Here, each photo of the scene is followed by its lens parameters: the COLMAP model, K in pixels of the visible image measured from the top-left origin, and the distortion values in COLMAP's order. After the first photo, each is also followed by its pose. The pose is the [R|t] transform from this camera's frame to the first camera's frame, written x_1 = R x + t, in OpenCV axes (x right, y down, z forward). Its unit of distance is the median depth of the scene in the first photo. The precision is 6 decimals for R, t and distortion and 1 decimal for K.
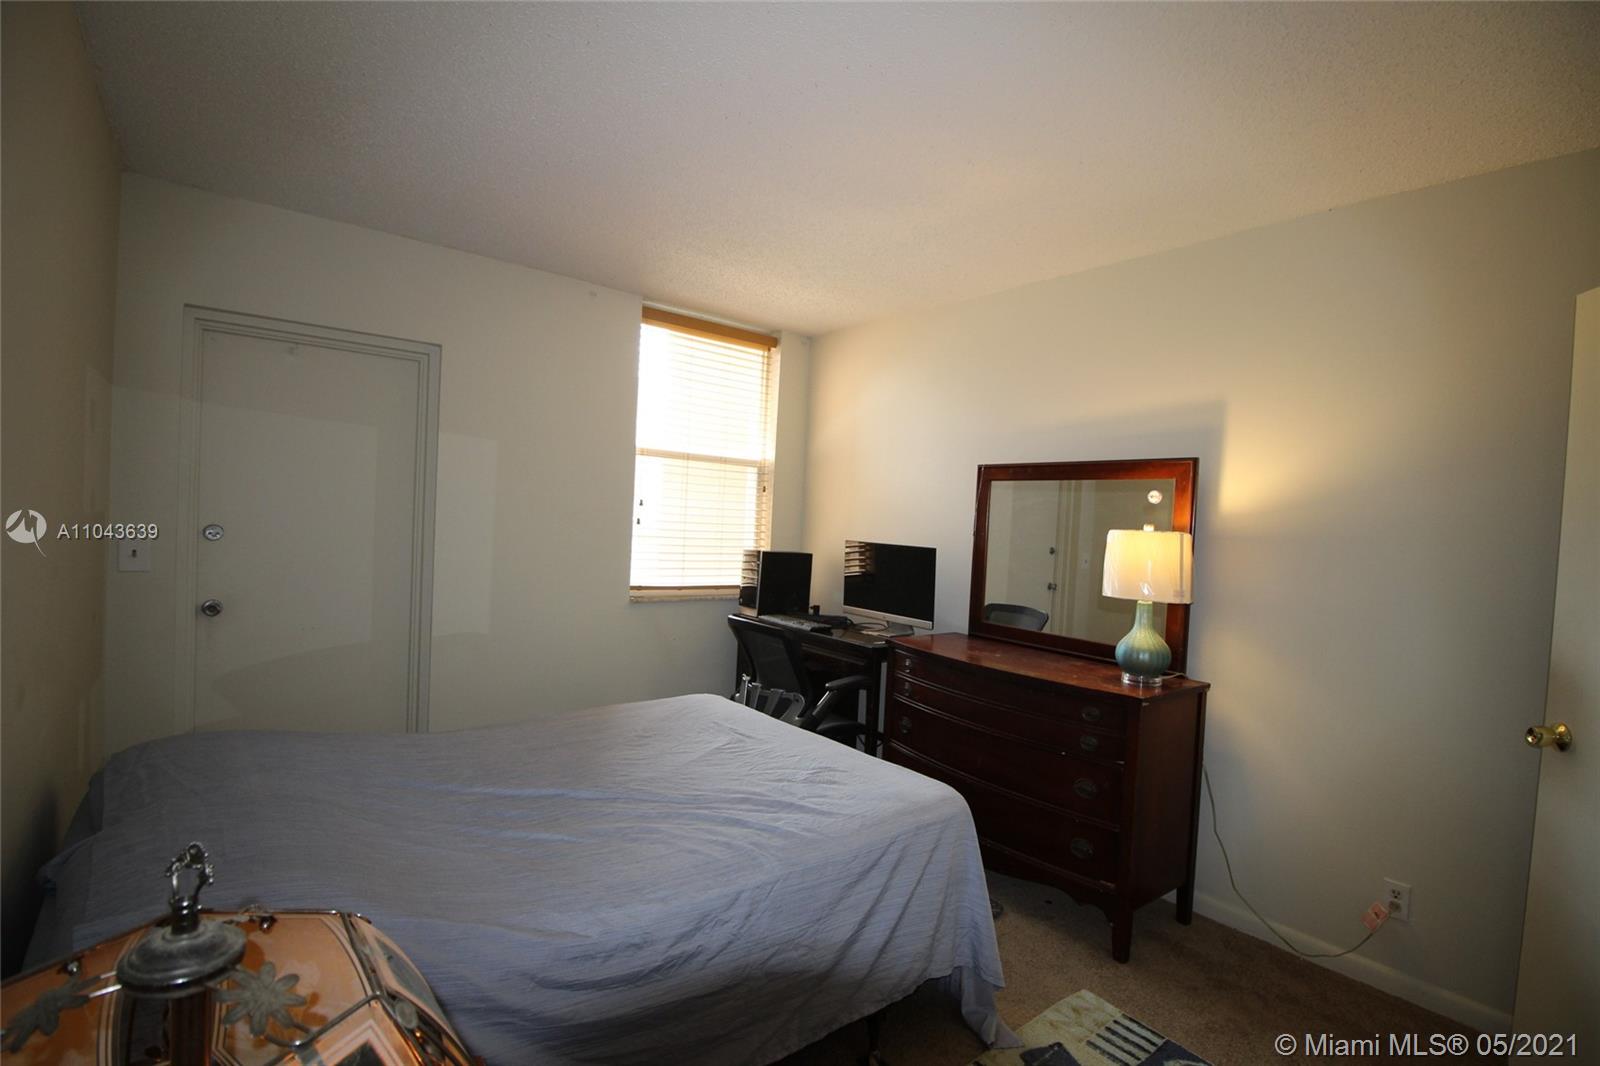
lens RADIAL K [[729.2, 0, 802.1], [0, 729.2, 538.4], [0, 0, 1]] dist [0.002923, -0.012089]
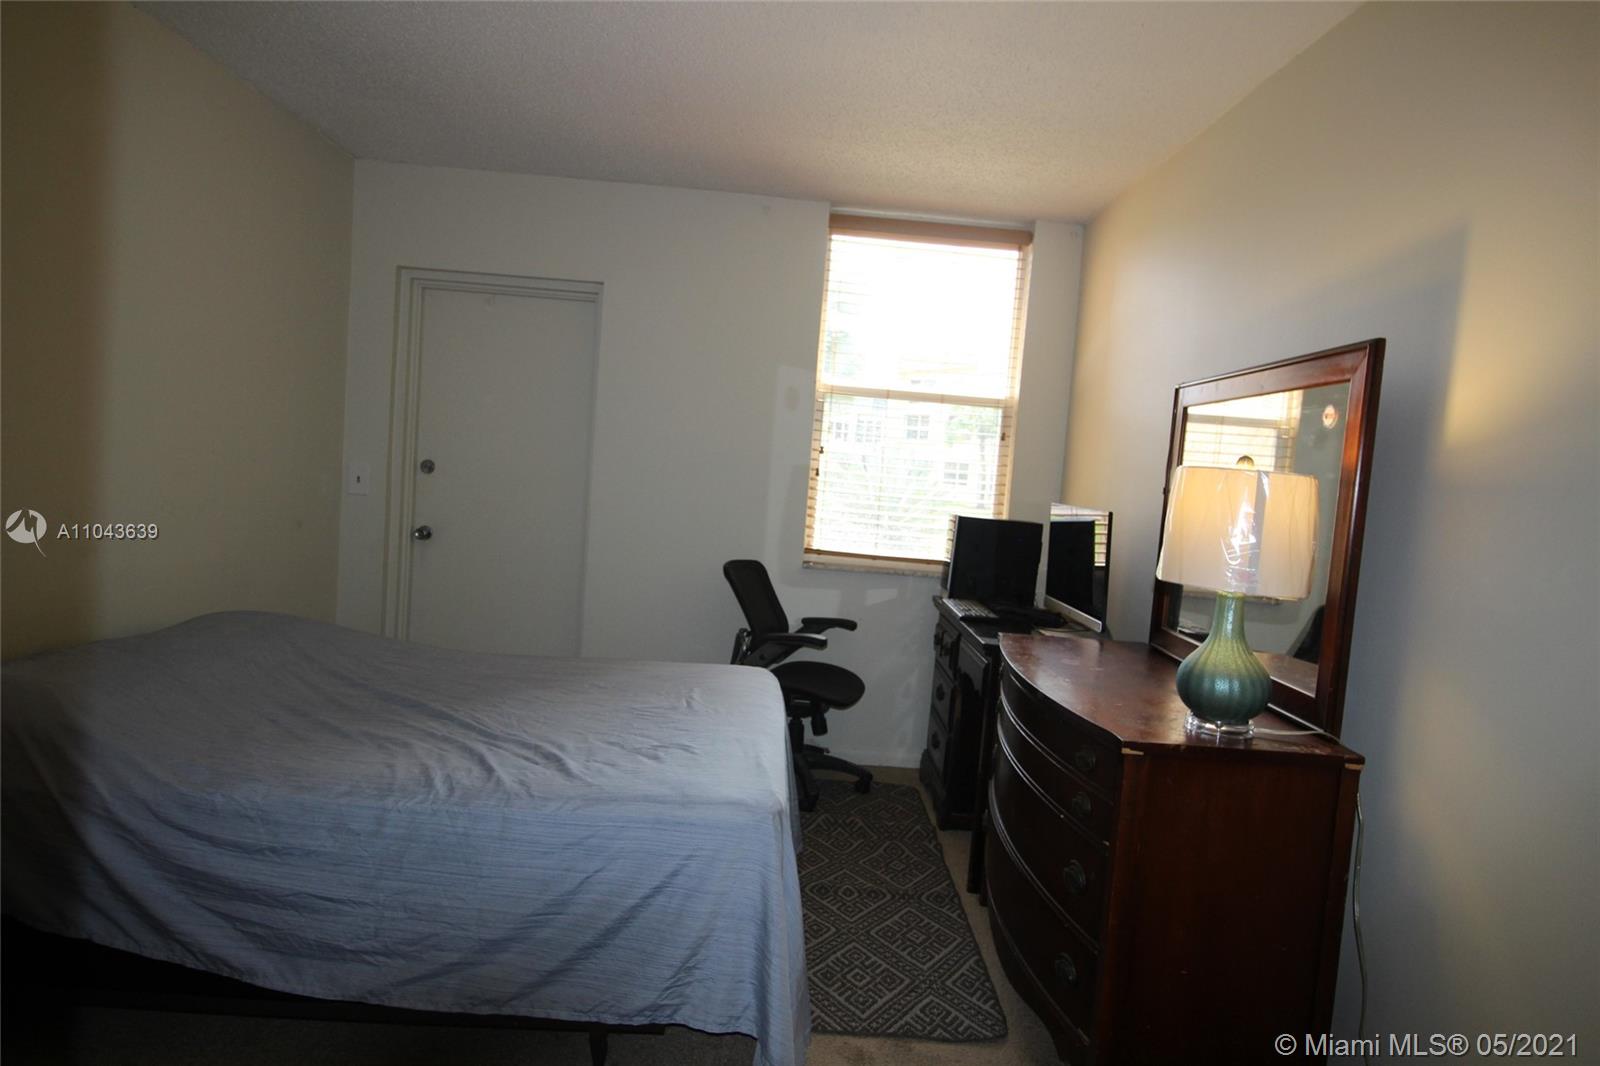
lens RADIAL K [[923.2, 0, 800.0], [0, 923.2, 533.0], [0, 0, 1]] dist [-0.001525, -0.000348]
pose [[0.808811, 0.054811, -0.585509, 0.464849], [-0.053993, 0.998363, 0.018874, 0.033541], [0.585585, 0.016347, 0.810447, 0.154191]]
